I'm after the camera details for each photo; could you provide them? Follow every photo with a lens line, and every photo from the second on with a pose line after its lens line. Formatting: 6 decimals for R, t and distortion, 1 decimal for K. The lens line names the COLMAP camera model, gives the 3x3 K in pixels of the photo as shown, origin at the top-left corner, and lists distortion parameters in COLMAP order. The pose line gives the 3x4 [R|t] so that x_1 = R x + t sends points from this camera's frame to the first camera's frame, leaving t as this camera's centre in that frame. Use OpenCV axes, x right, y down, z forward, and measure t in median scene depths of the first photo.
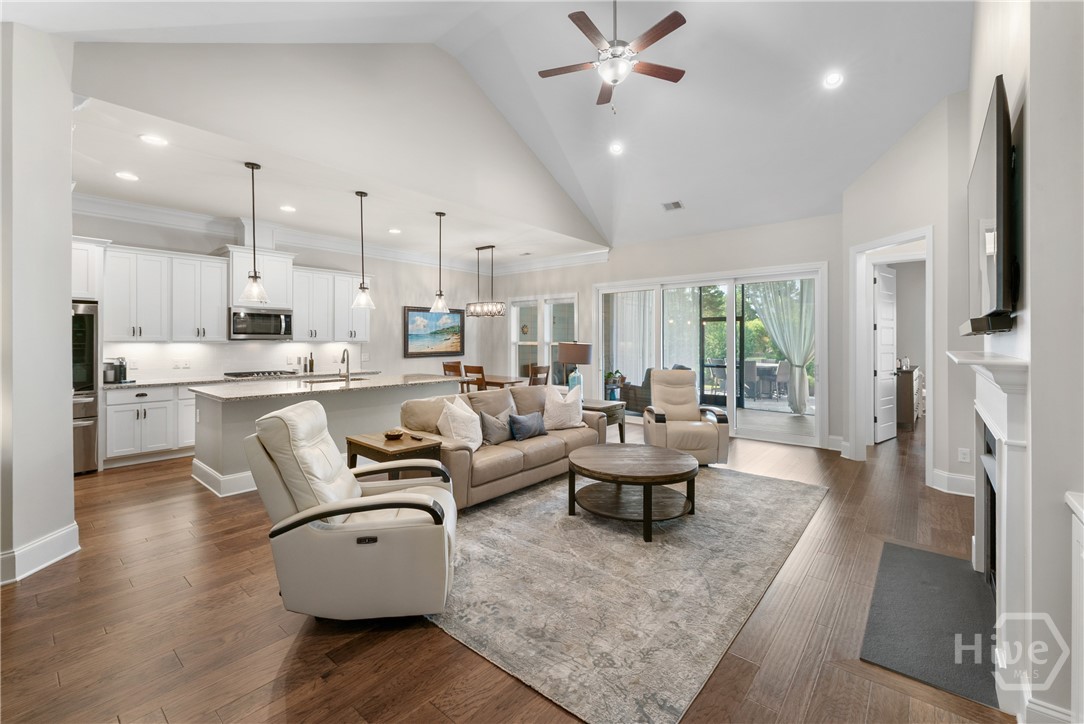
lens RADIAL K [[449.2, 0, 542.3], [0, 449.2, 340.0], [0, 0, 1]] dist [0.002207, -0.000269]
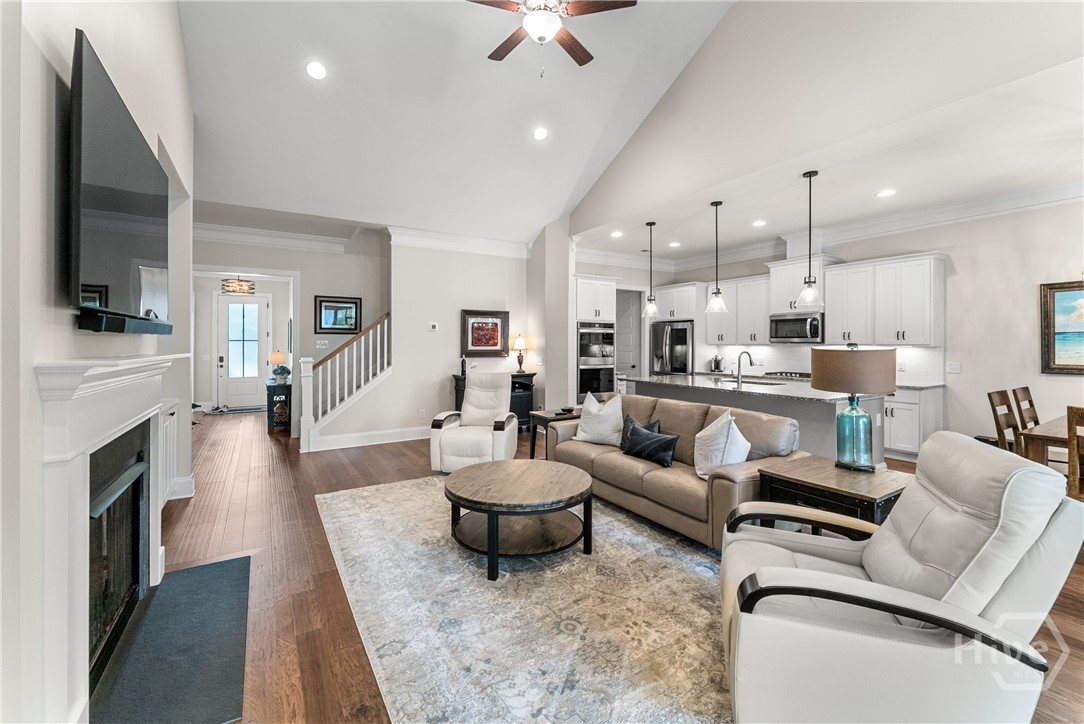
lens RADIAL K [[449.2, 0, 543.0], [0, 449.2, 351.4], [0, 0, 1]] dist [0.002207, -0.000269]
pose [[-0.304738, 0.015142, -0.952316, 0.586271], [0.000661, 0.999877, 0.015686, 0.002735], [0.952436, 0.004151, -0.304710, 0.763319]]
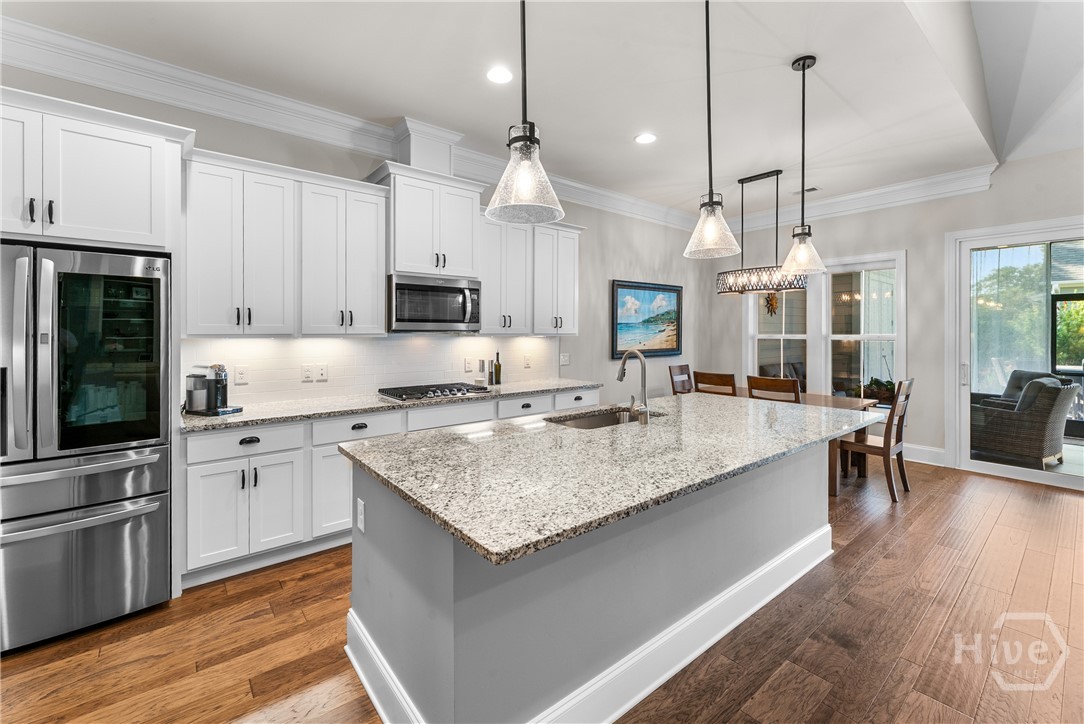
lens RADIAL K [[449.2, 0, 539.9], [0, 449.2, 330.5], [0, 0, 1]] dist [0.002207, -0.000269]
pose [[0.983149, -0.003614, -0.182768, -0.392778], [0.002813, 0.999985, -0.004641, 0.000990], [0.182782, 0.004048, 0.983145, 0.462438]]
